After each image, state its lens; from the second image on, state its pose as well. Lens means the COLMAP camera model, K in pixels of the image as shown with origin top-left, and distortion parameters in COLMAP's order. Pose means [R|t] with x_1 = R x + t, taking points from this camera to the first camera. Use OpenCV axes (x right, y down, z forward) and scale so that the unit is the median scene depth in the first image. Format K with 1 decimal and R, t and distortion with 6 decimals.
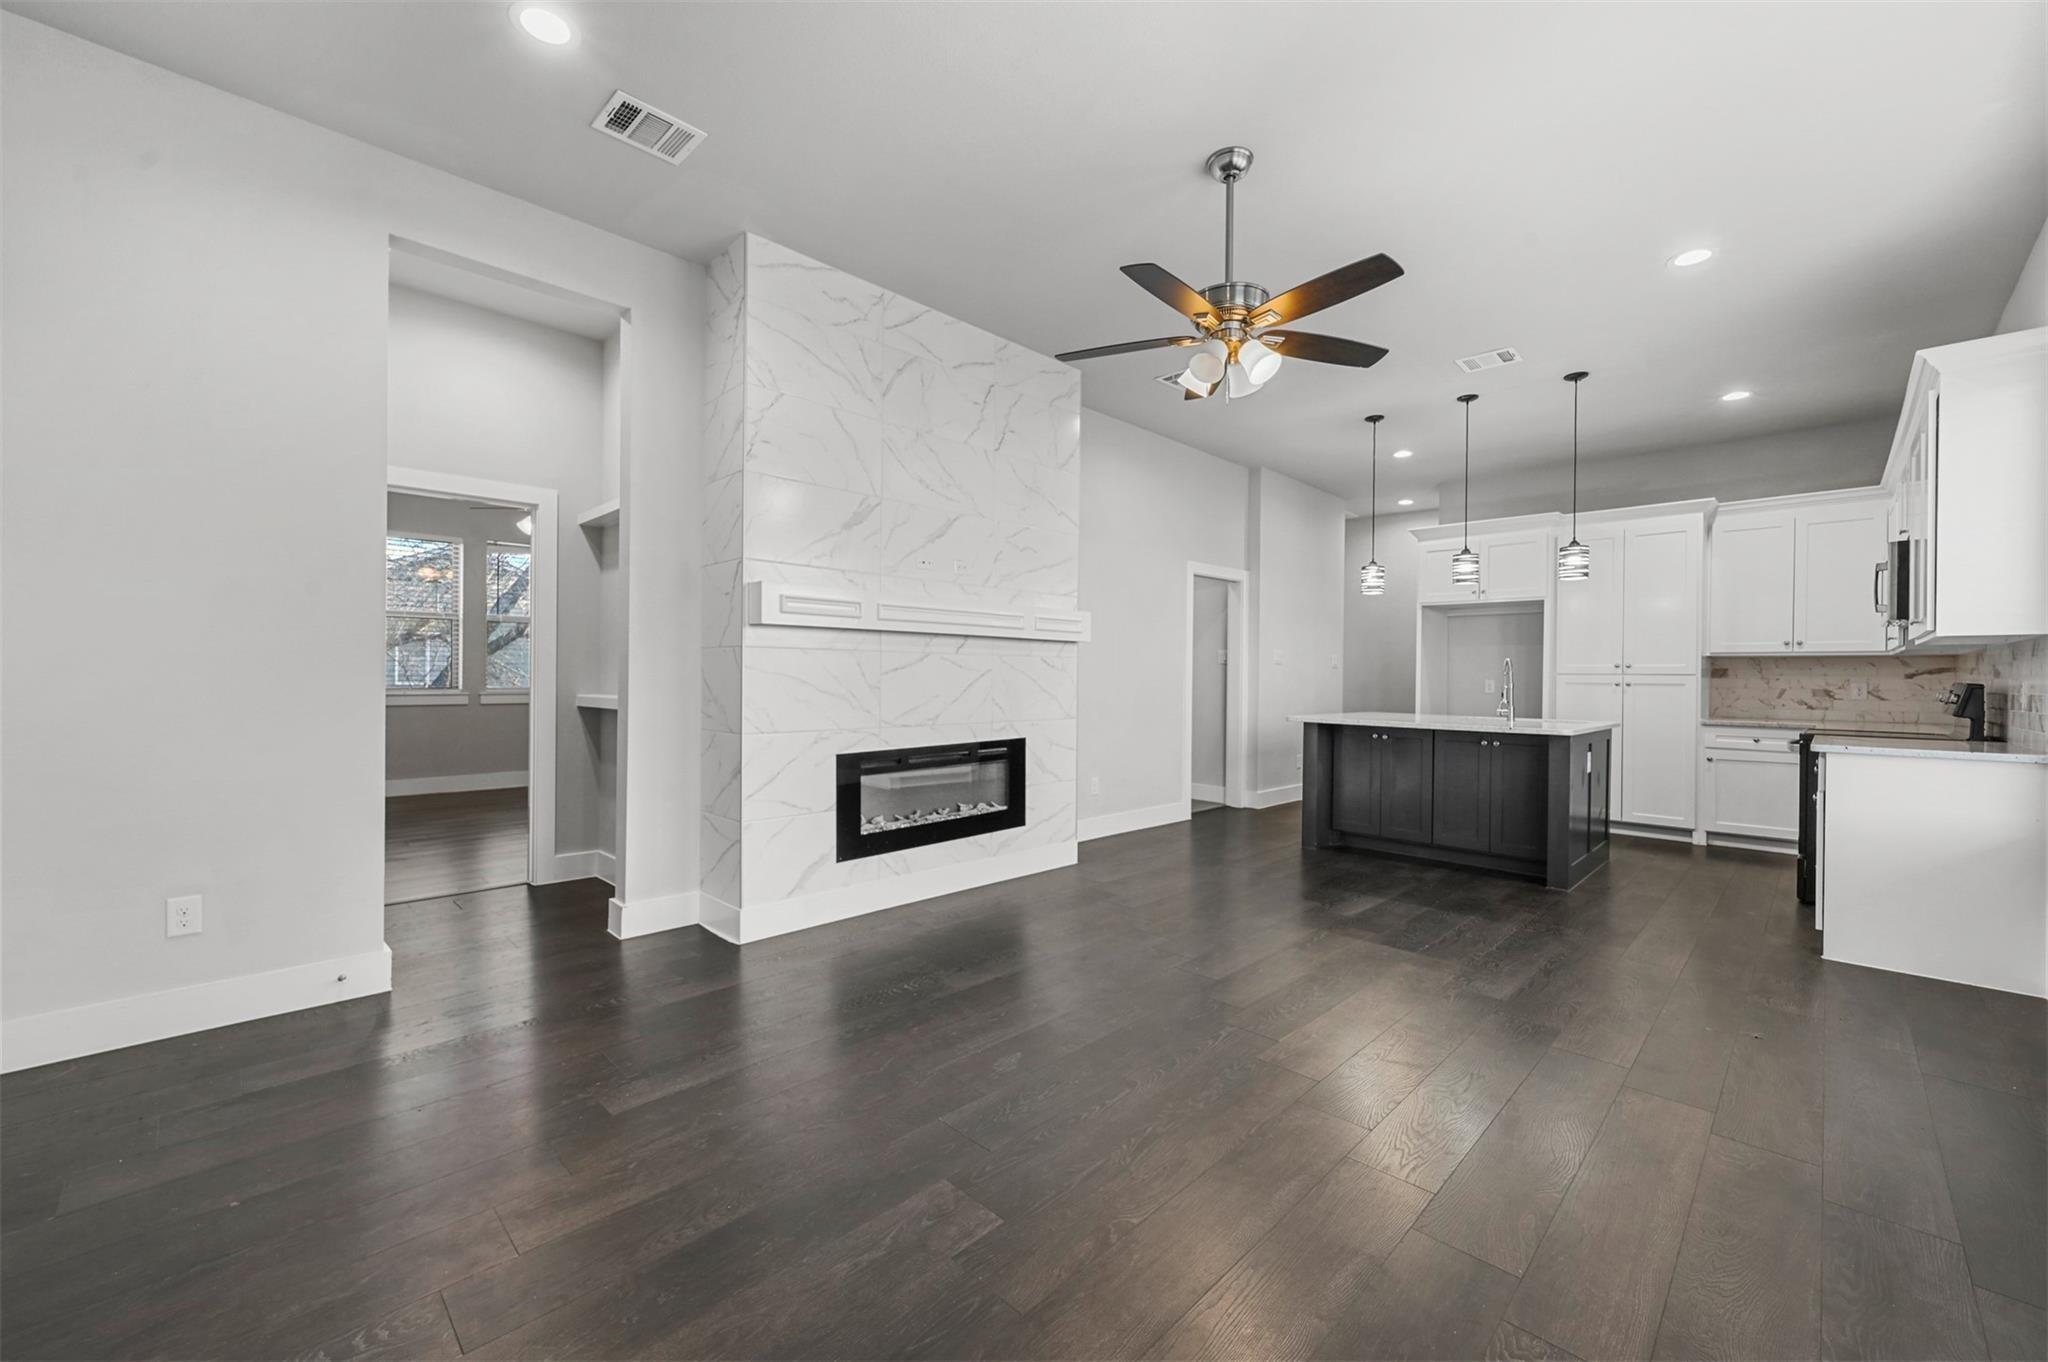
lens RADIAL K [[809.4, 0, 1020.6], [0, 809.4, 679.6], [0, 0, 1]] dist [0.000013, 0.000129]
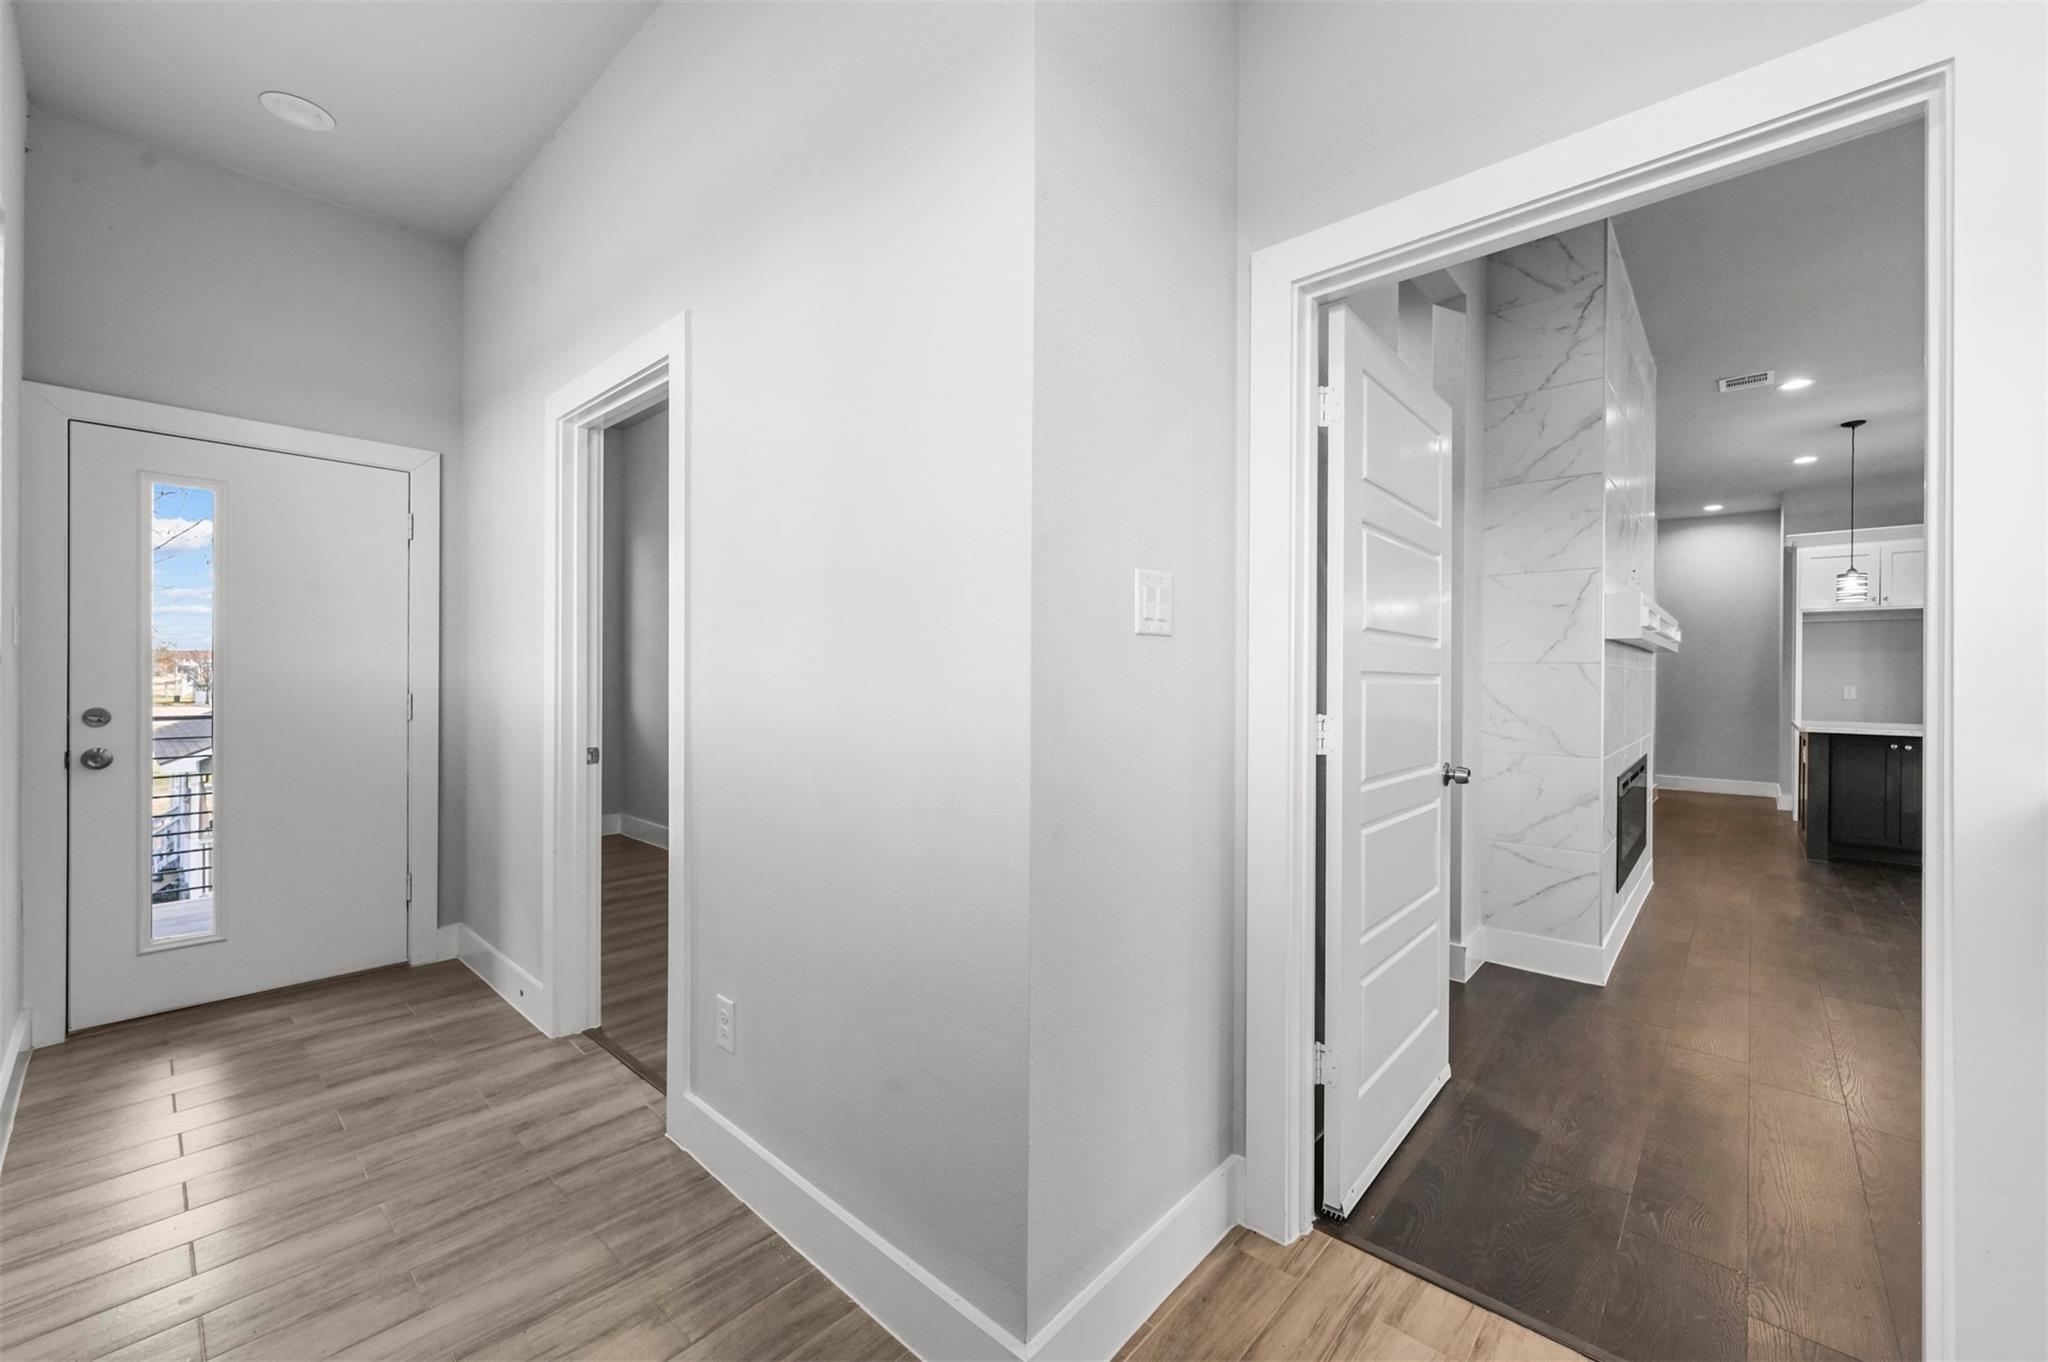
lens RADIAL K [[809.4, 0, 1020.6], [0, 809.4, 679.6], [0, 0, 1]] dist [0.000013, 0.000129]
pose [[0.998805, -0.005912, 0.048514, -0.626948], [0.006019, 0.999980, -0.002060, -0.015045], [-0.048501, 0.002349, 0.998820, 0.066951]]
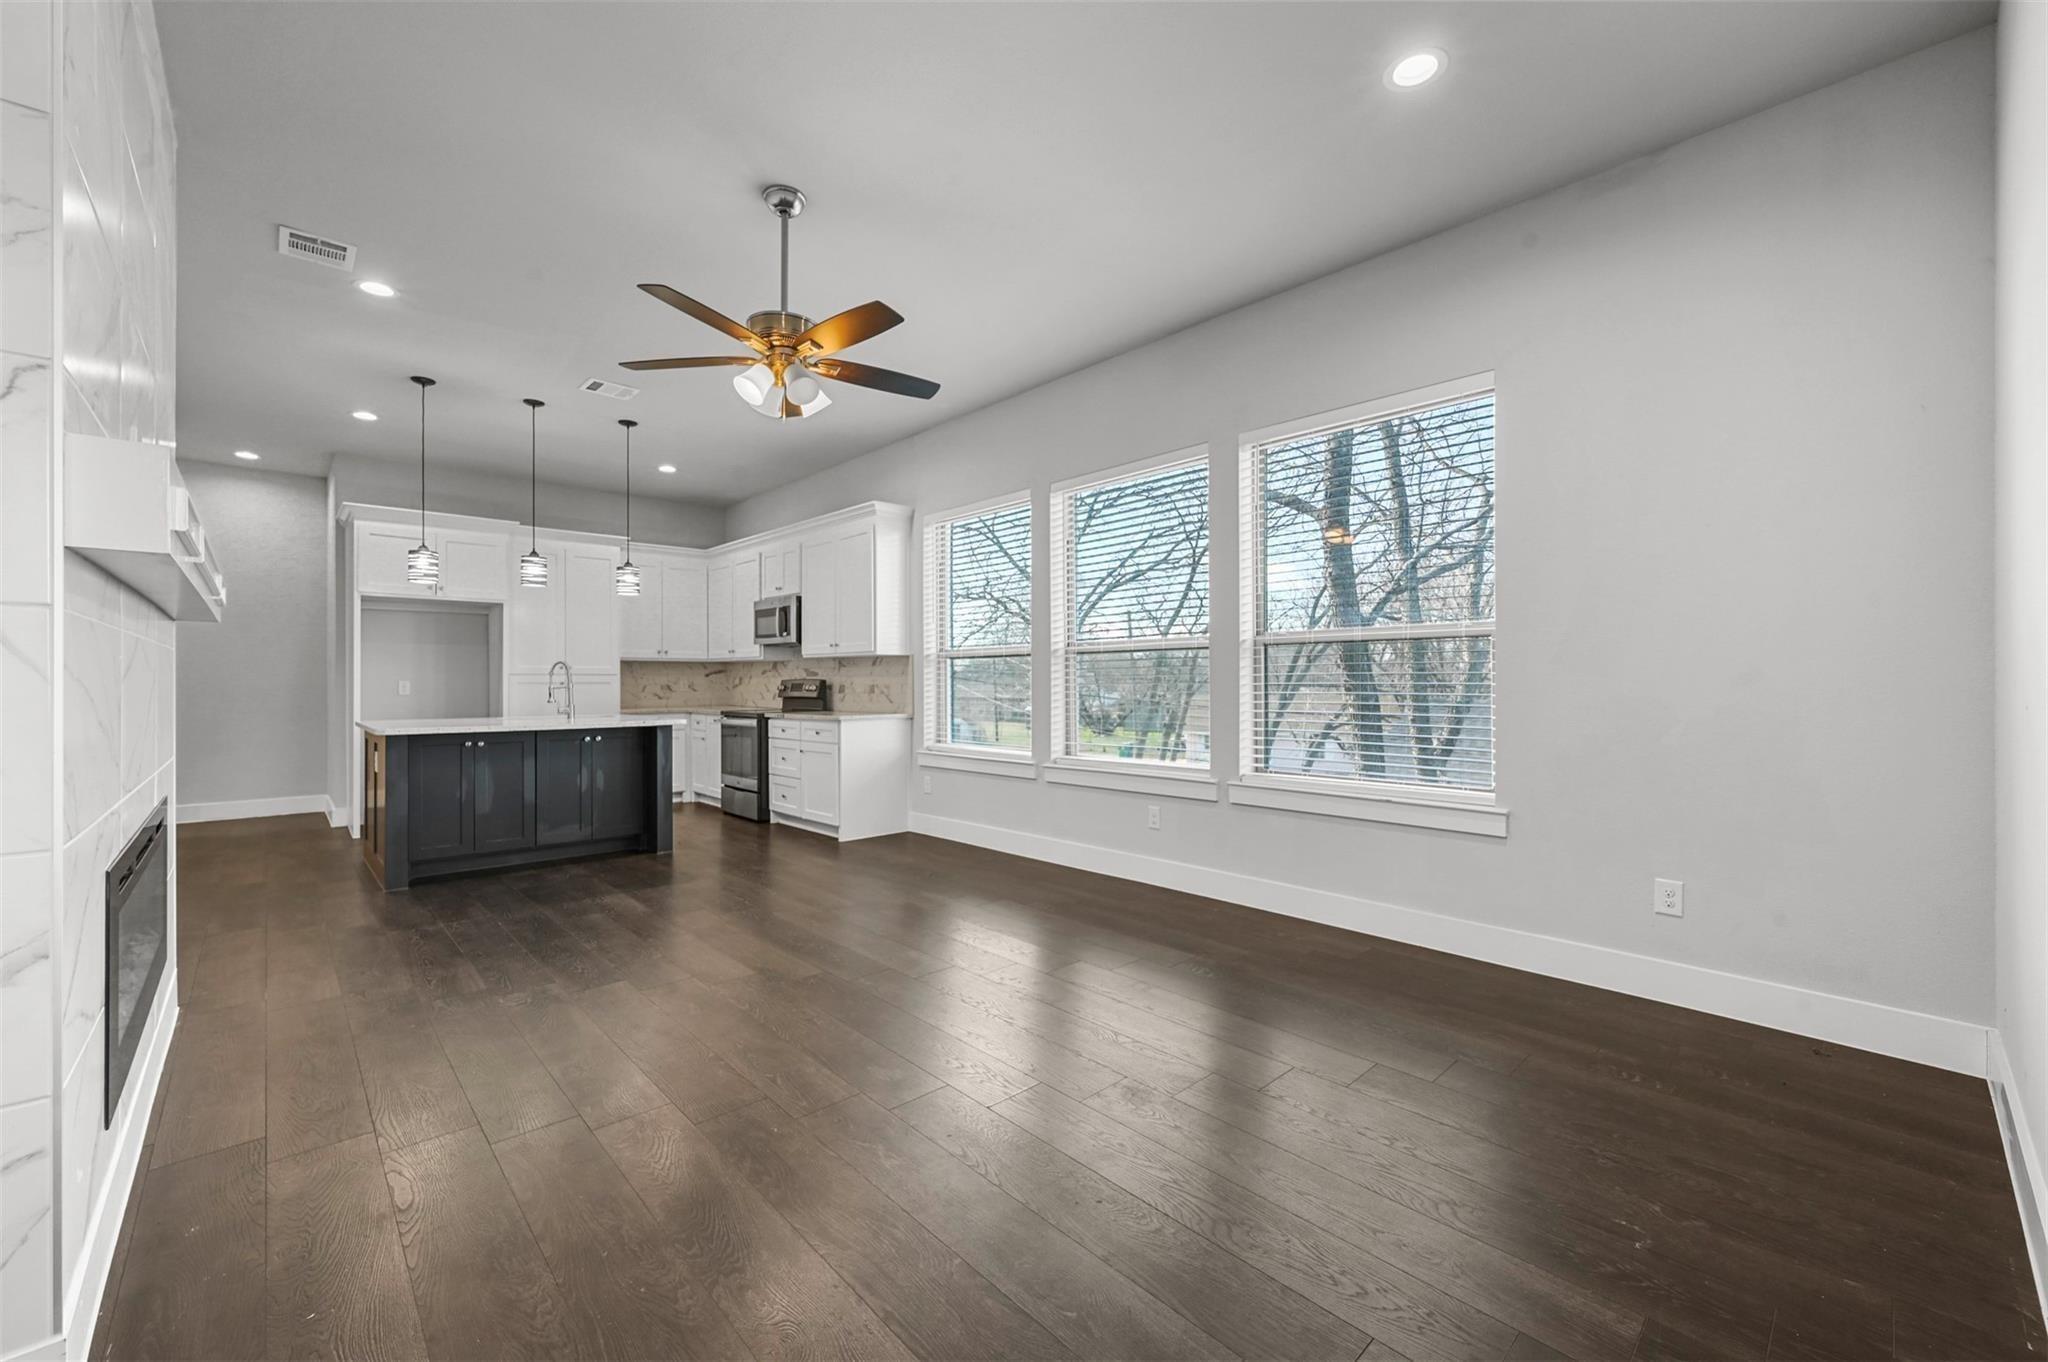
lens RADIAL K [[809.4, 0, 1020.6], [0, 809.4, 679.6], [0, 0, 1]] dist [0.000013, 0.000129]
pose [[0.036867, -0.008694, 0.999282, -0.411933], [0.007899, 0.999933, 0.008409, -0.004215], [-0.999289, 0.007583, 0.036933, 0.331832]]
